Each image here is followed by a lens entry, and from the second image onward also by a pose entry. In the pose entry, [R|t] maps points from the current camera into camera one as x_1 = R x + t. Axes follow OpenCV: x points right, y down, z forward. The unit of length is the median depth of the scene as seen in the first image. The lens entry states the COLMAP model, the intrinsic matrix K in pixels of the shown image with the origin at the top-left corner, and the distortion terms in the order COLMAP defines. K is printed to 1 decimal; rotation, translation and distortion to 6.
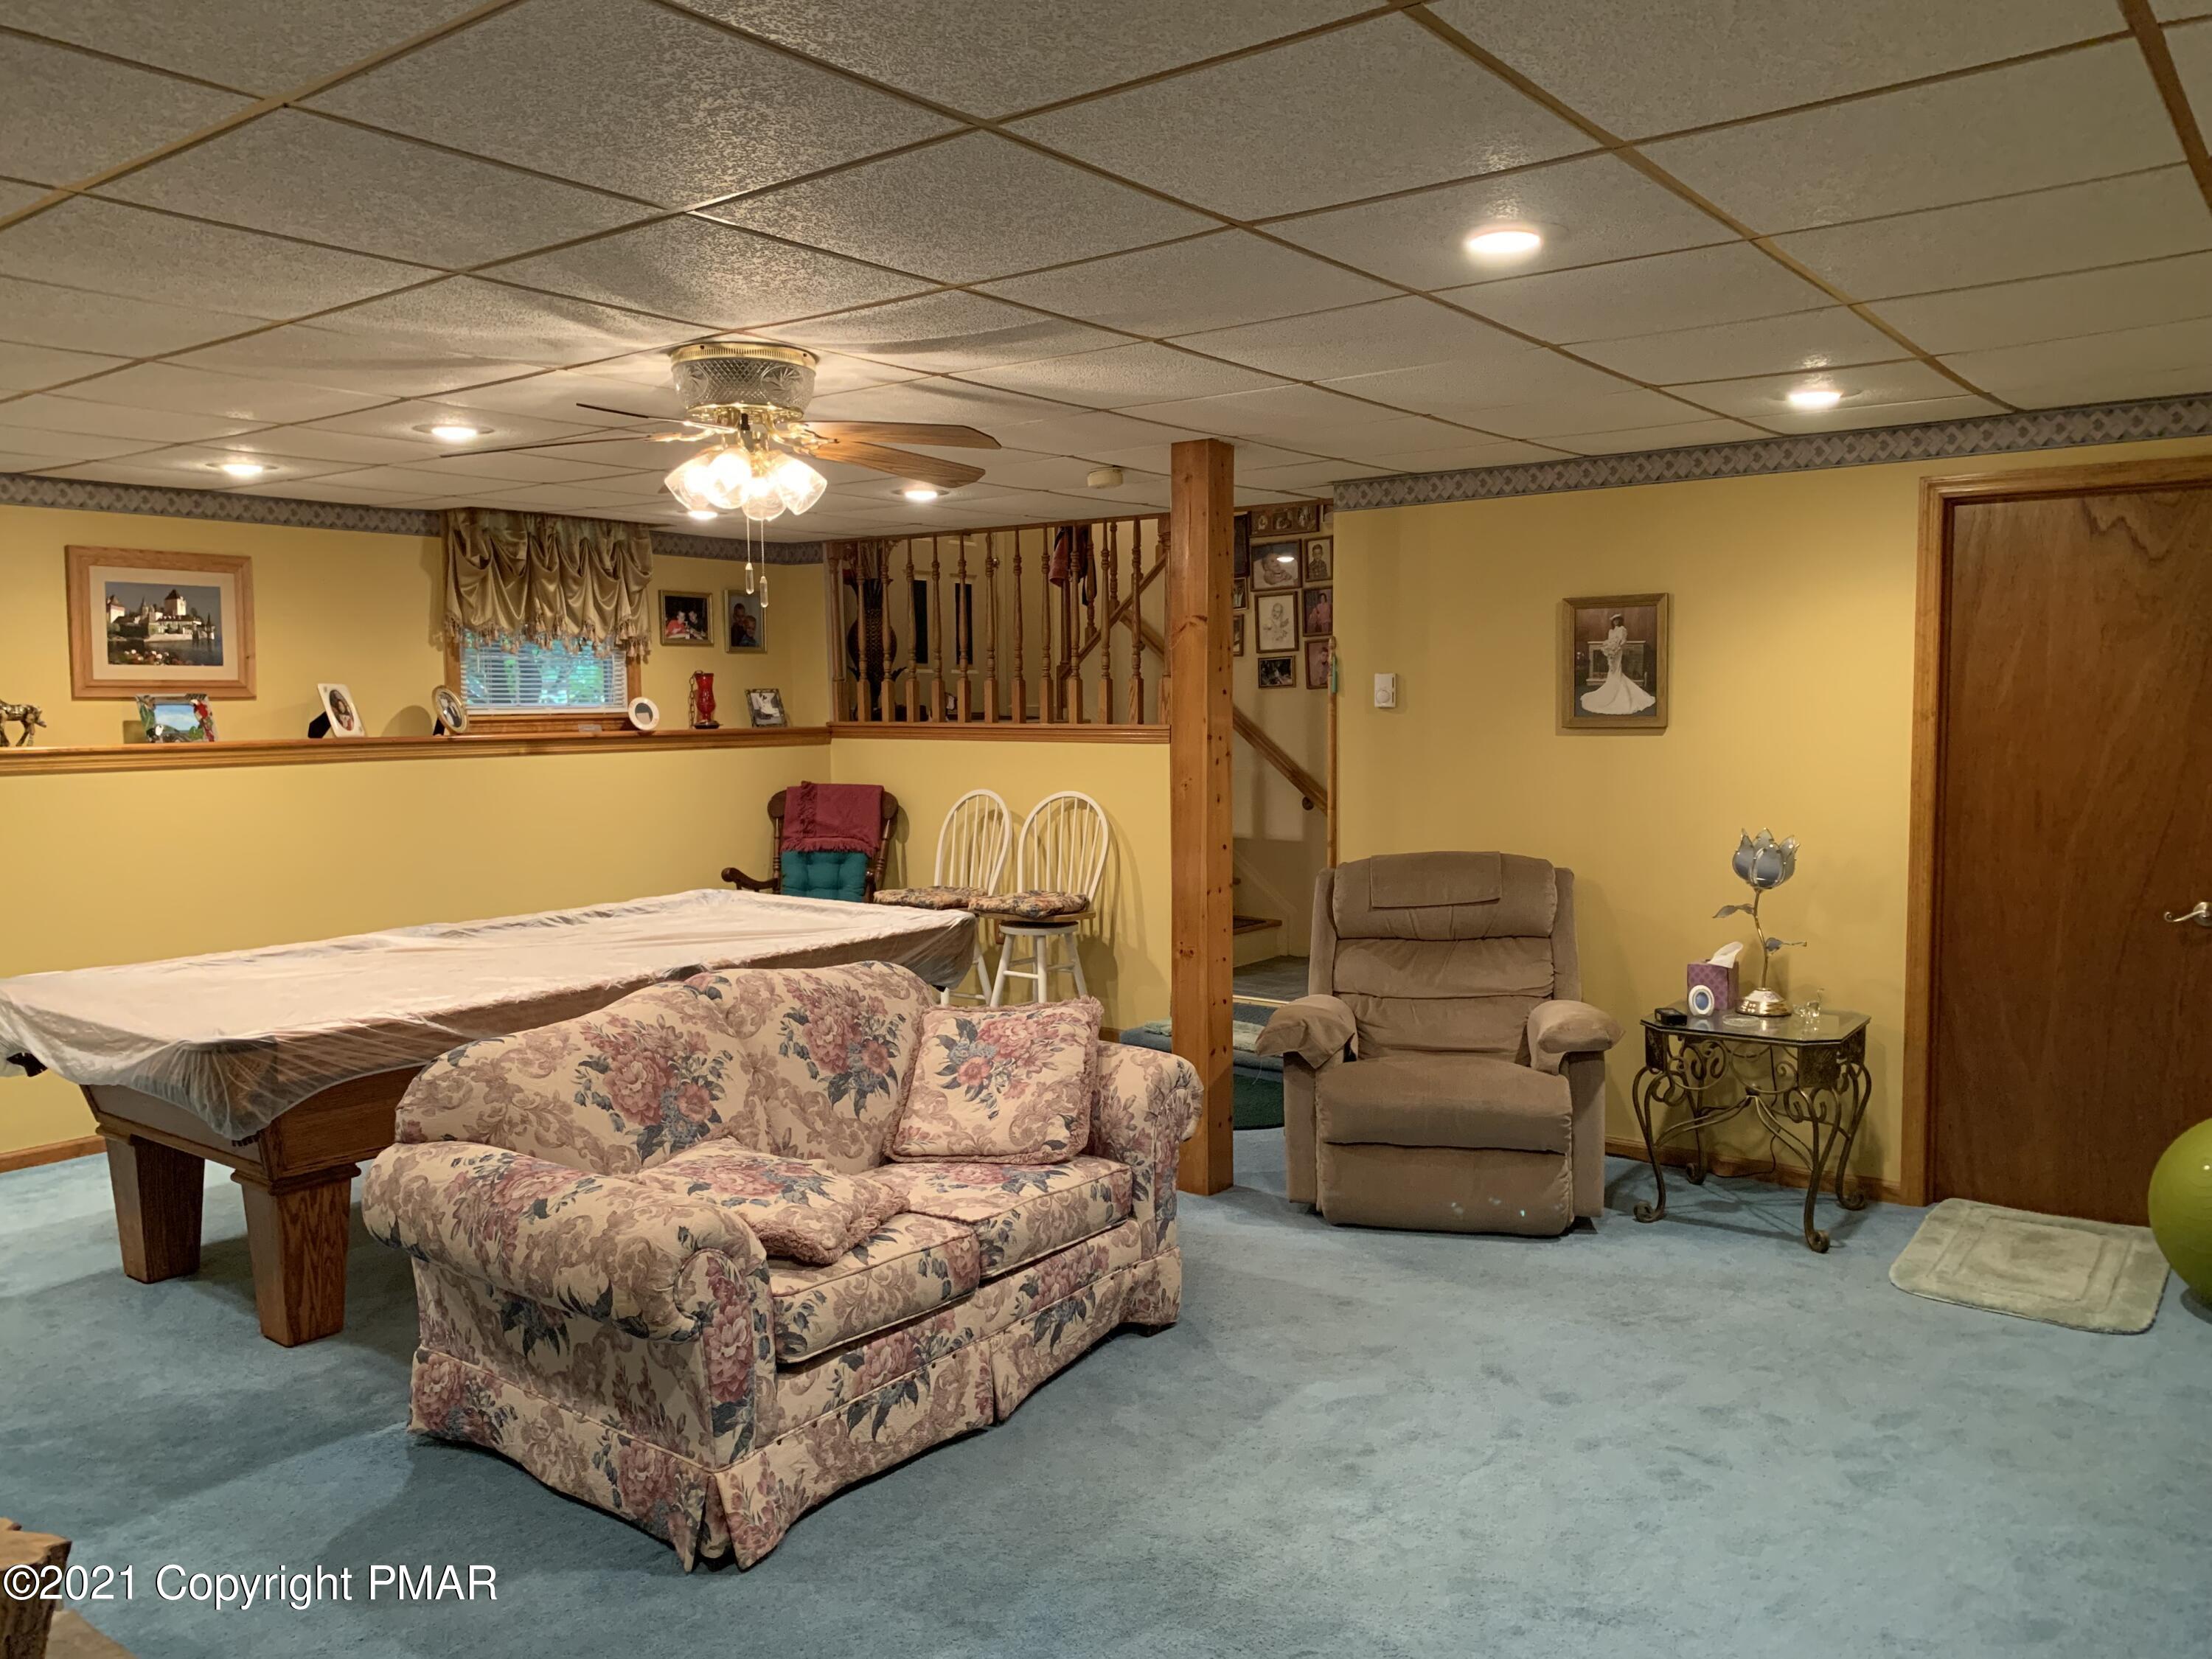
lens RADIAL K [[1682.7, 0, 1107.5], [0, 1682.7, 829.1], [0, 0, 1]] dist [0.015327, -0.008193]
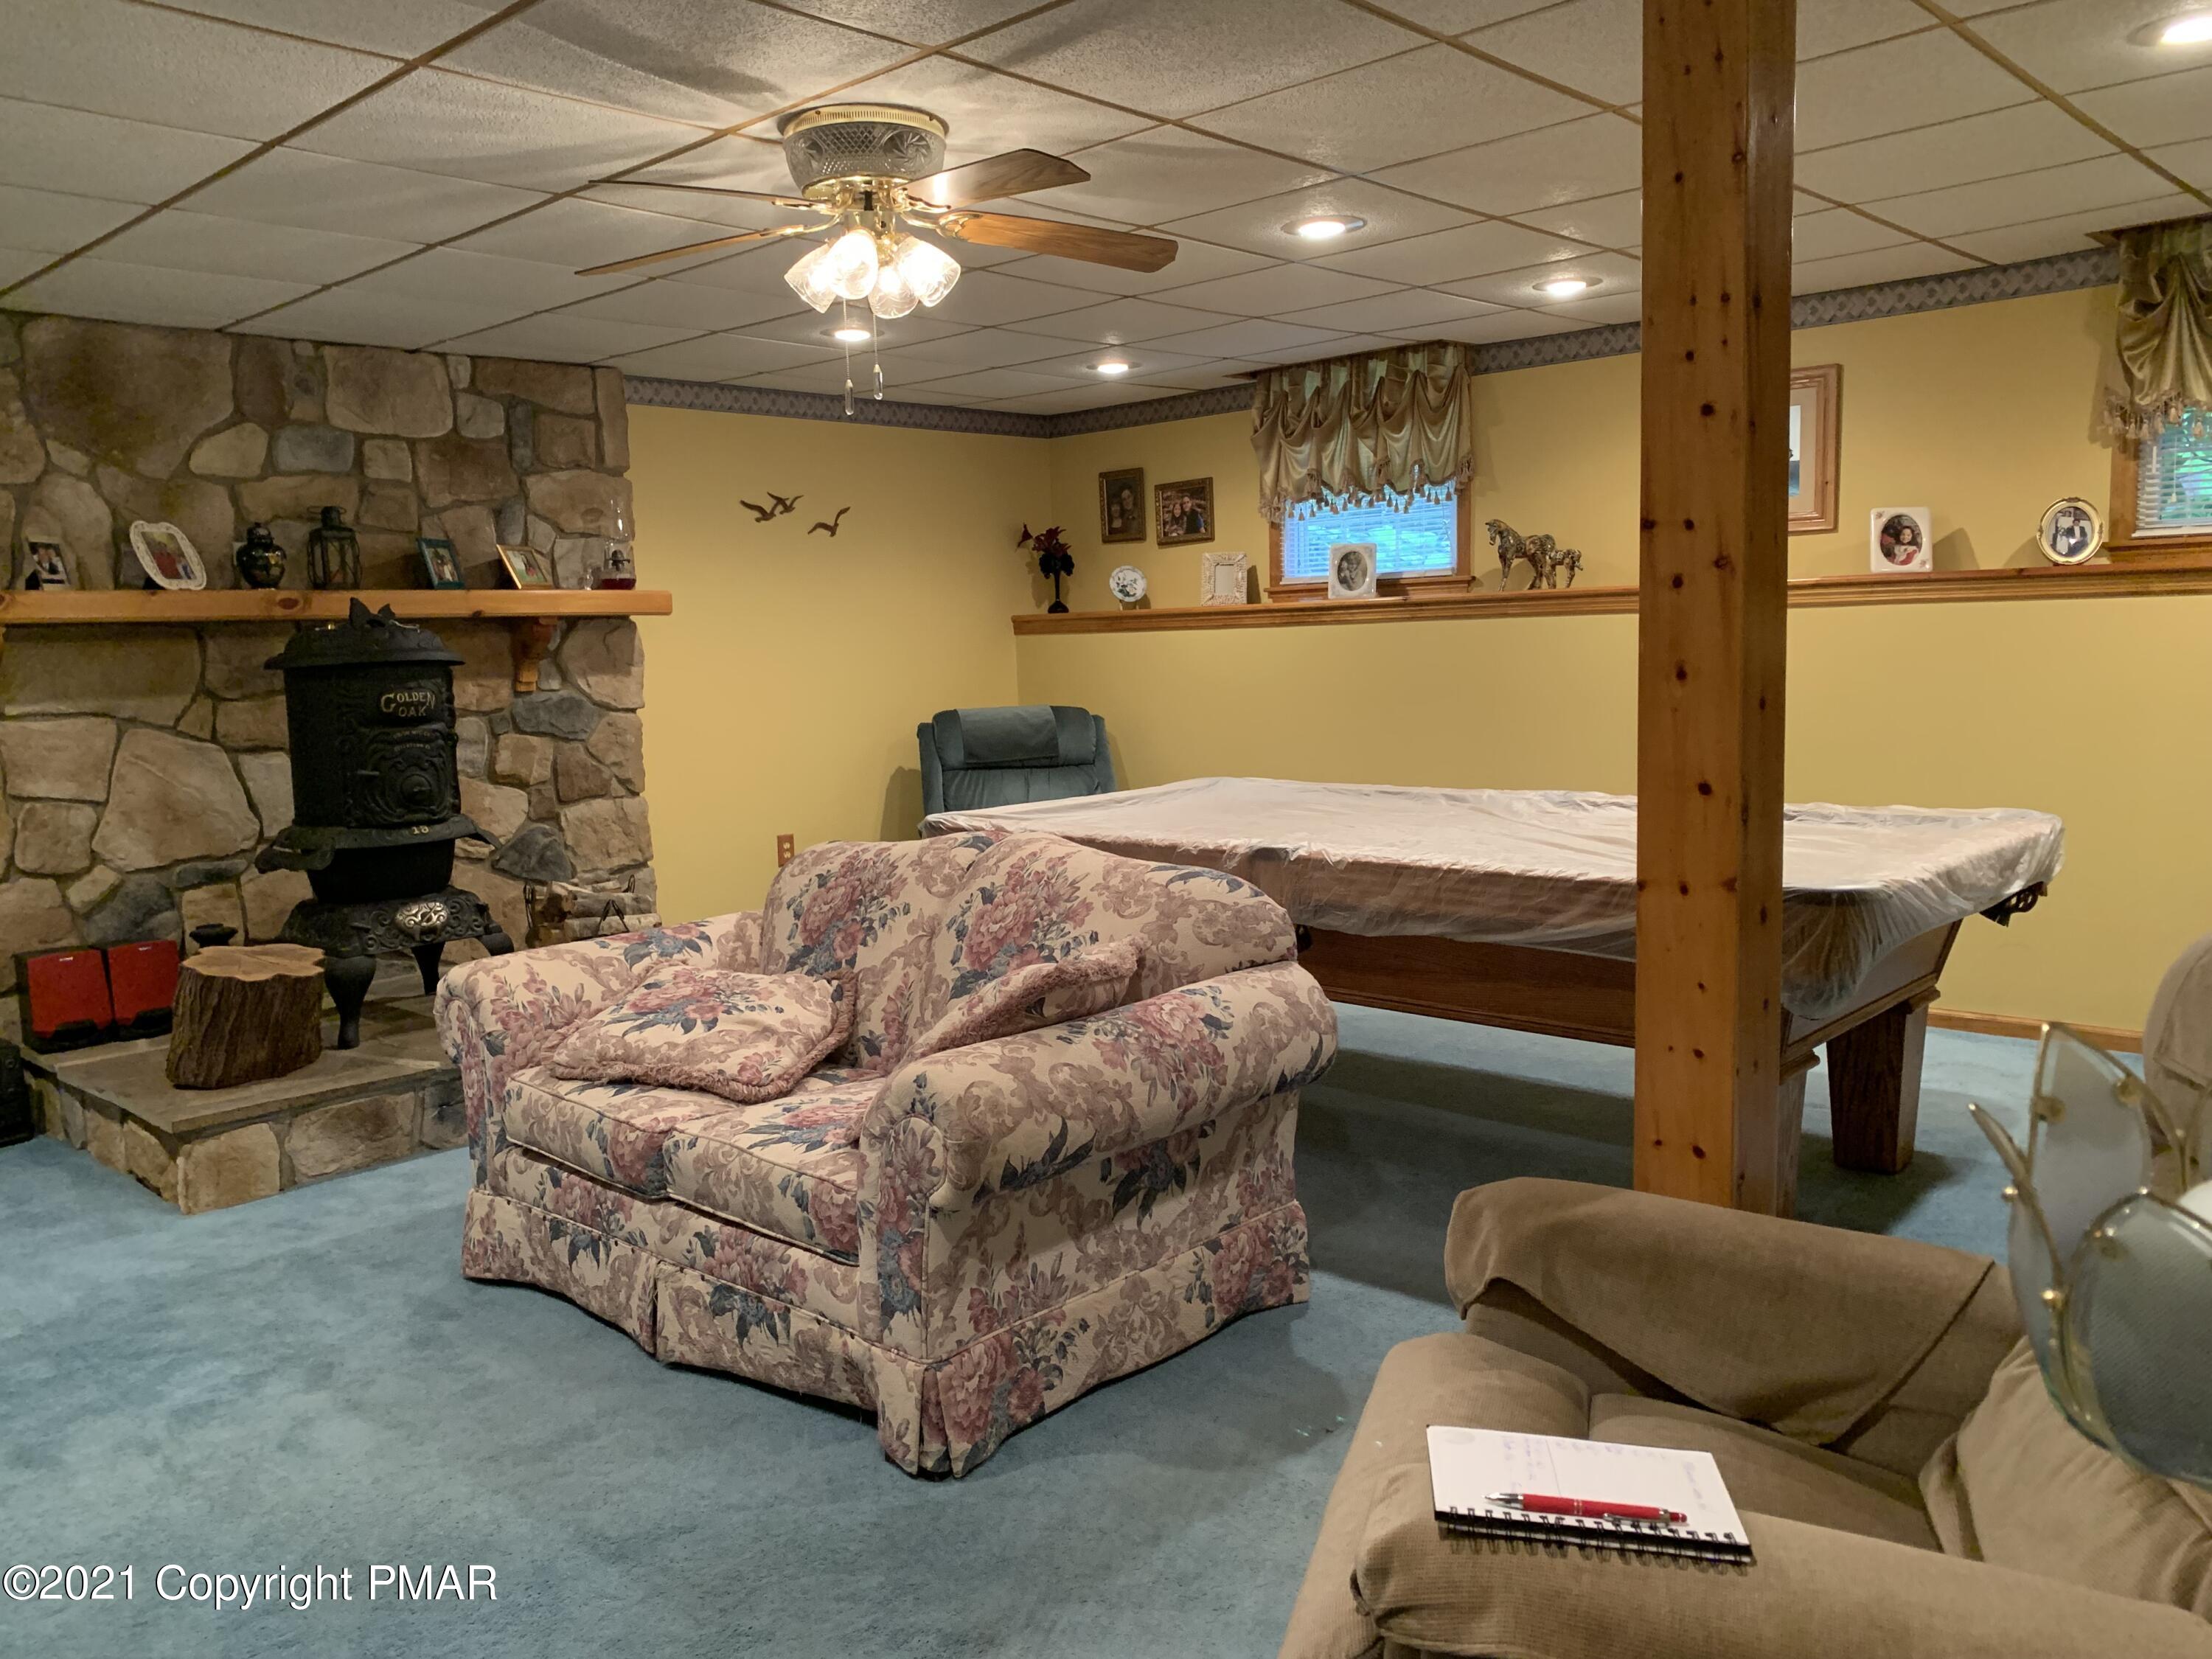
lens RADIAL K [[1682.7, 0, 1106.7], [0, 1682.7, 826.3], [0, 0, 1]] dist [0.015327, -0.008193]
pose [[-0.089476, 0.130622, -0.987386, 0.692059], [-0.051370, 0.989438, 0.135548, -0.042711], [0.994663, 0.062851, -0.081821, 1.218210]]
